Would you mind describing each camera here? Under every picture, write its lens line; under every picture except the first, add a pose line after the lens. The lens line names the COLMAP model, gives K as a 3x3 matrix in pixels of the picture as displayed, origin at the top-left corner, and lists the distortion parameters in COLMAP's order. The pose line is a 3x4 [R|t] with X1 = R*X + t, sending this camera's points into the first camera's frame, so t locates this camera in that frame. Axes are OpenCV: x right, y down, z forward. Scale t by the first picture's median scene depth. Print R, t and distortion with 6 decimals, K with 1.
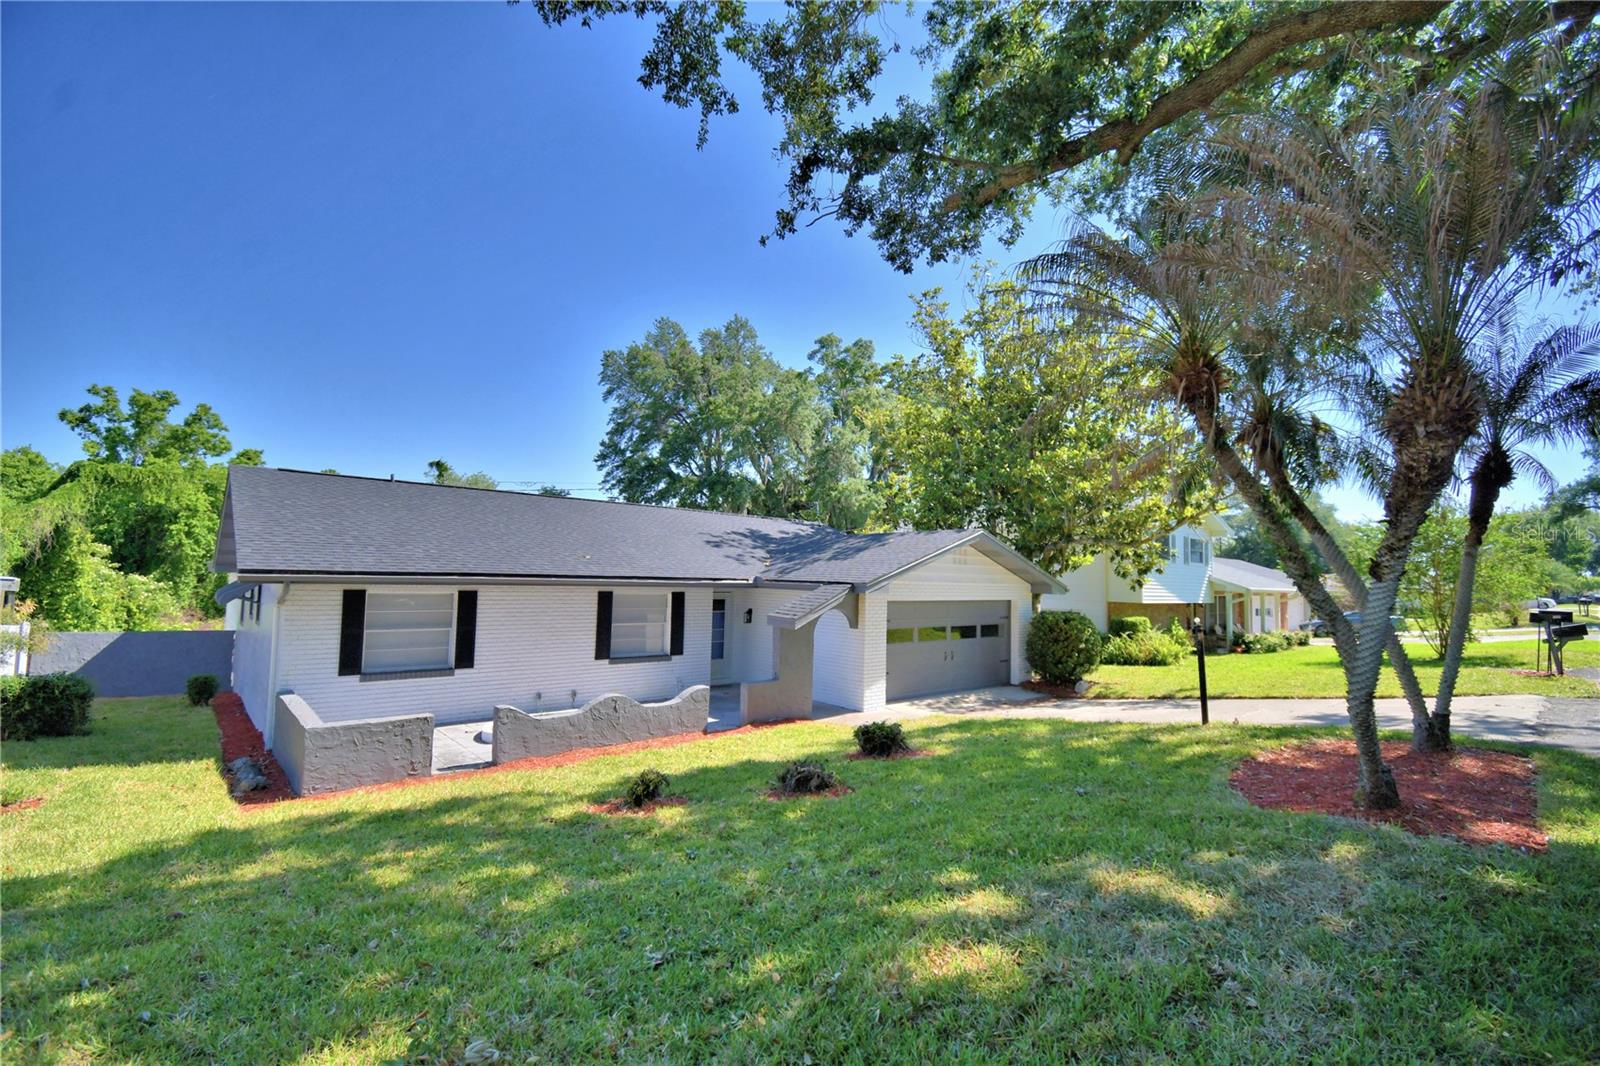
lens RADIAL K [[698.3, 0, 794.6], [0, 698.3, 528.7], [0, 0, 1]] dist [0.017079, -0.023464]
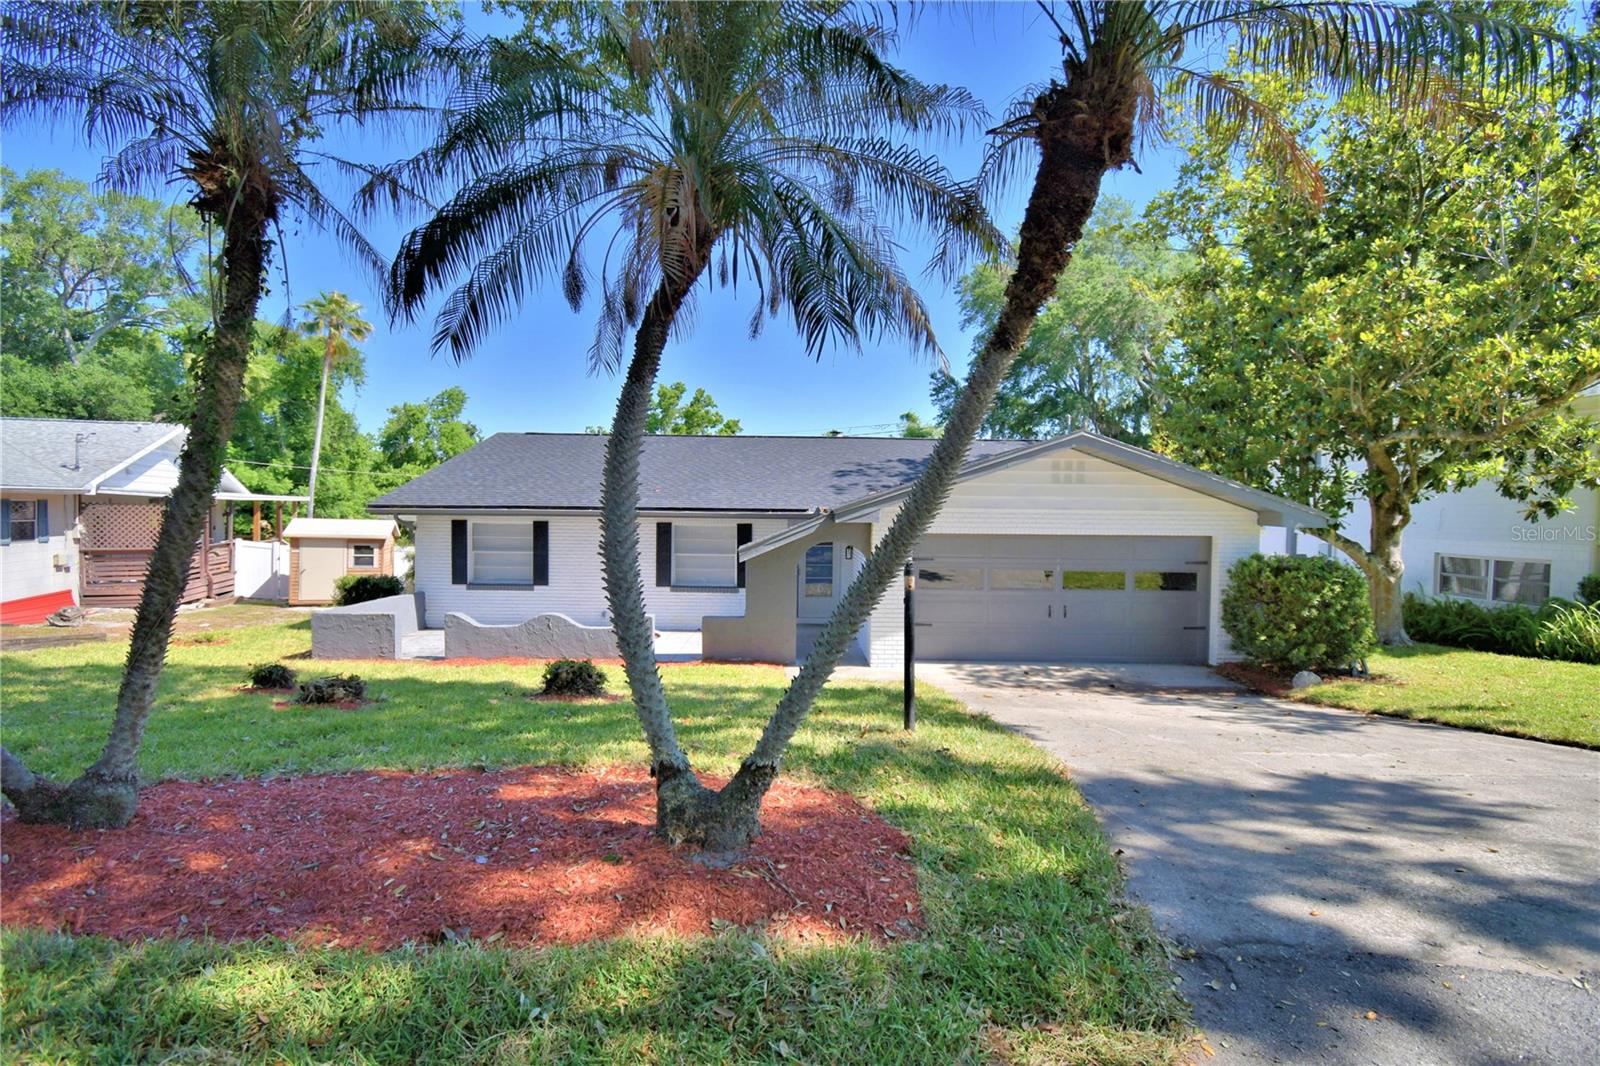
lens RADIAL K [[706.7, 0, 792.8], [0, 706.7, 527.4], [0, 0, 1]] dist [0.022667, -0.027643]
pose [[0.749844, -0.001351, -0.661613, 0.527588], [0.053244, 0.996878, 0.058308, 0.041503], [0.659469, -0.078949, 0.747575, 0.303472]]
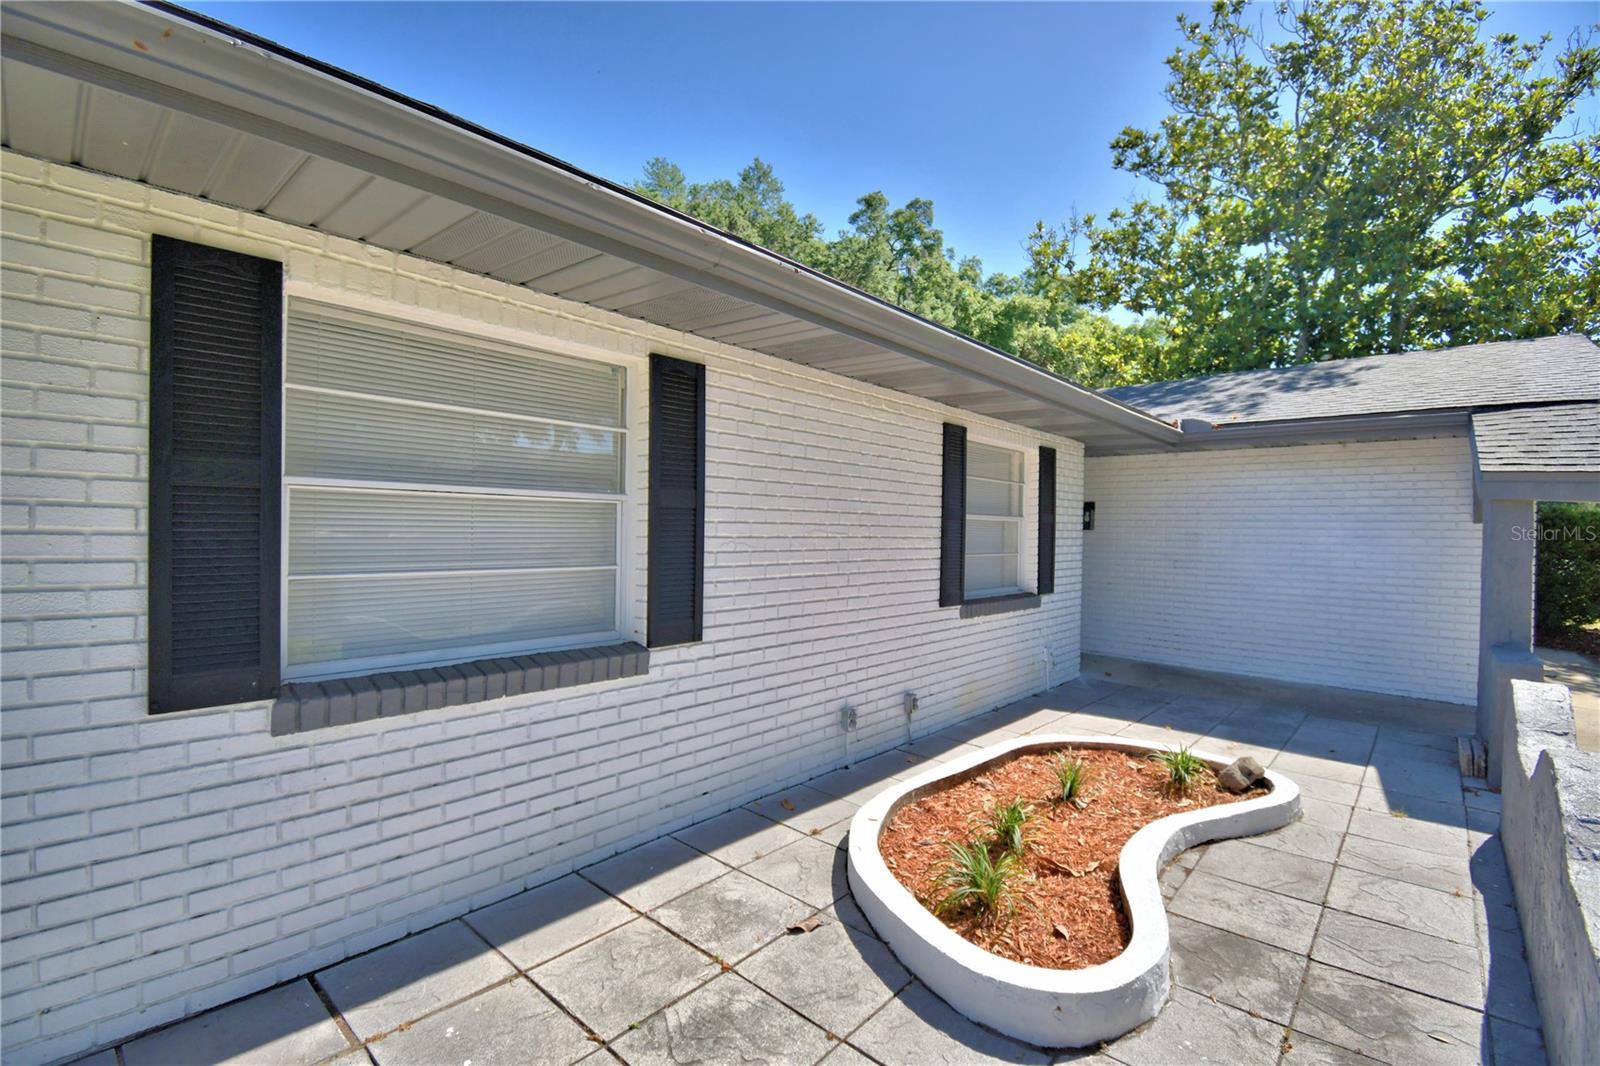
lens RADIAL K [[698.3, 0, 794.6], [0, 698.3, 528.7], [0, 0, 1]] dist [0.017079, -0.023464]
pose [[0.993522, -0.000405, 0.113642, -0.363077], [-0.008329, 0.997045, 0.076370, 0.106211], [-0.113337, -0.076821, 0.990582, 0.579542]]
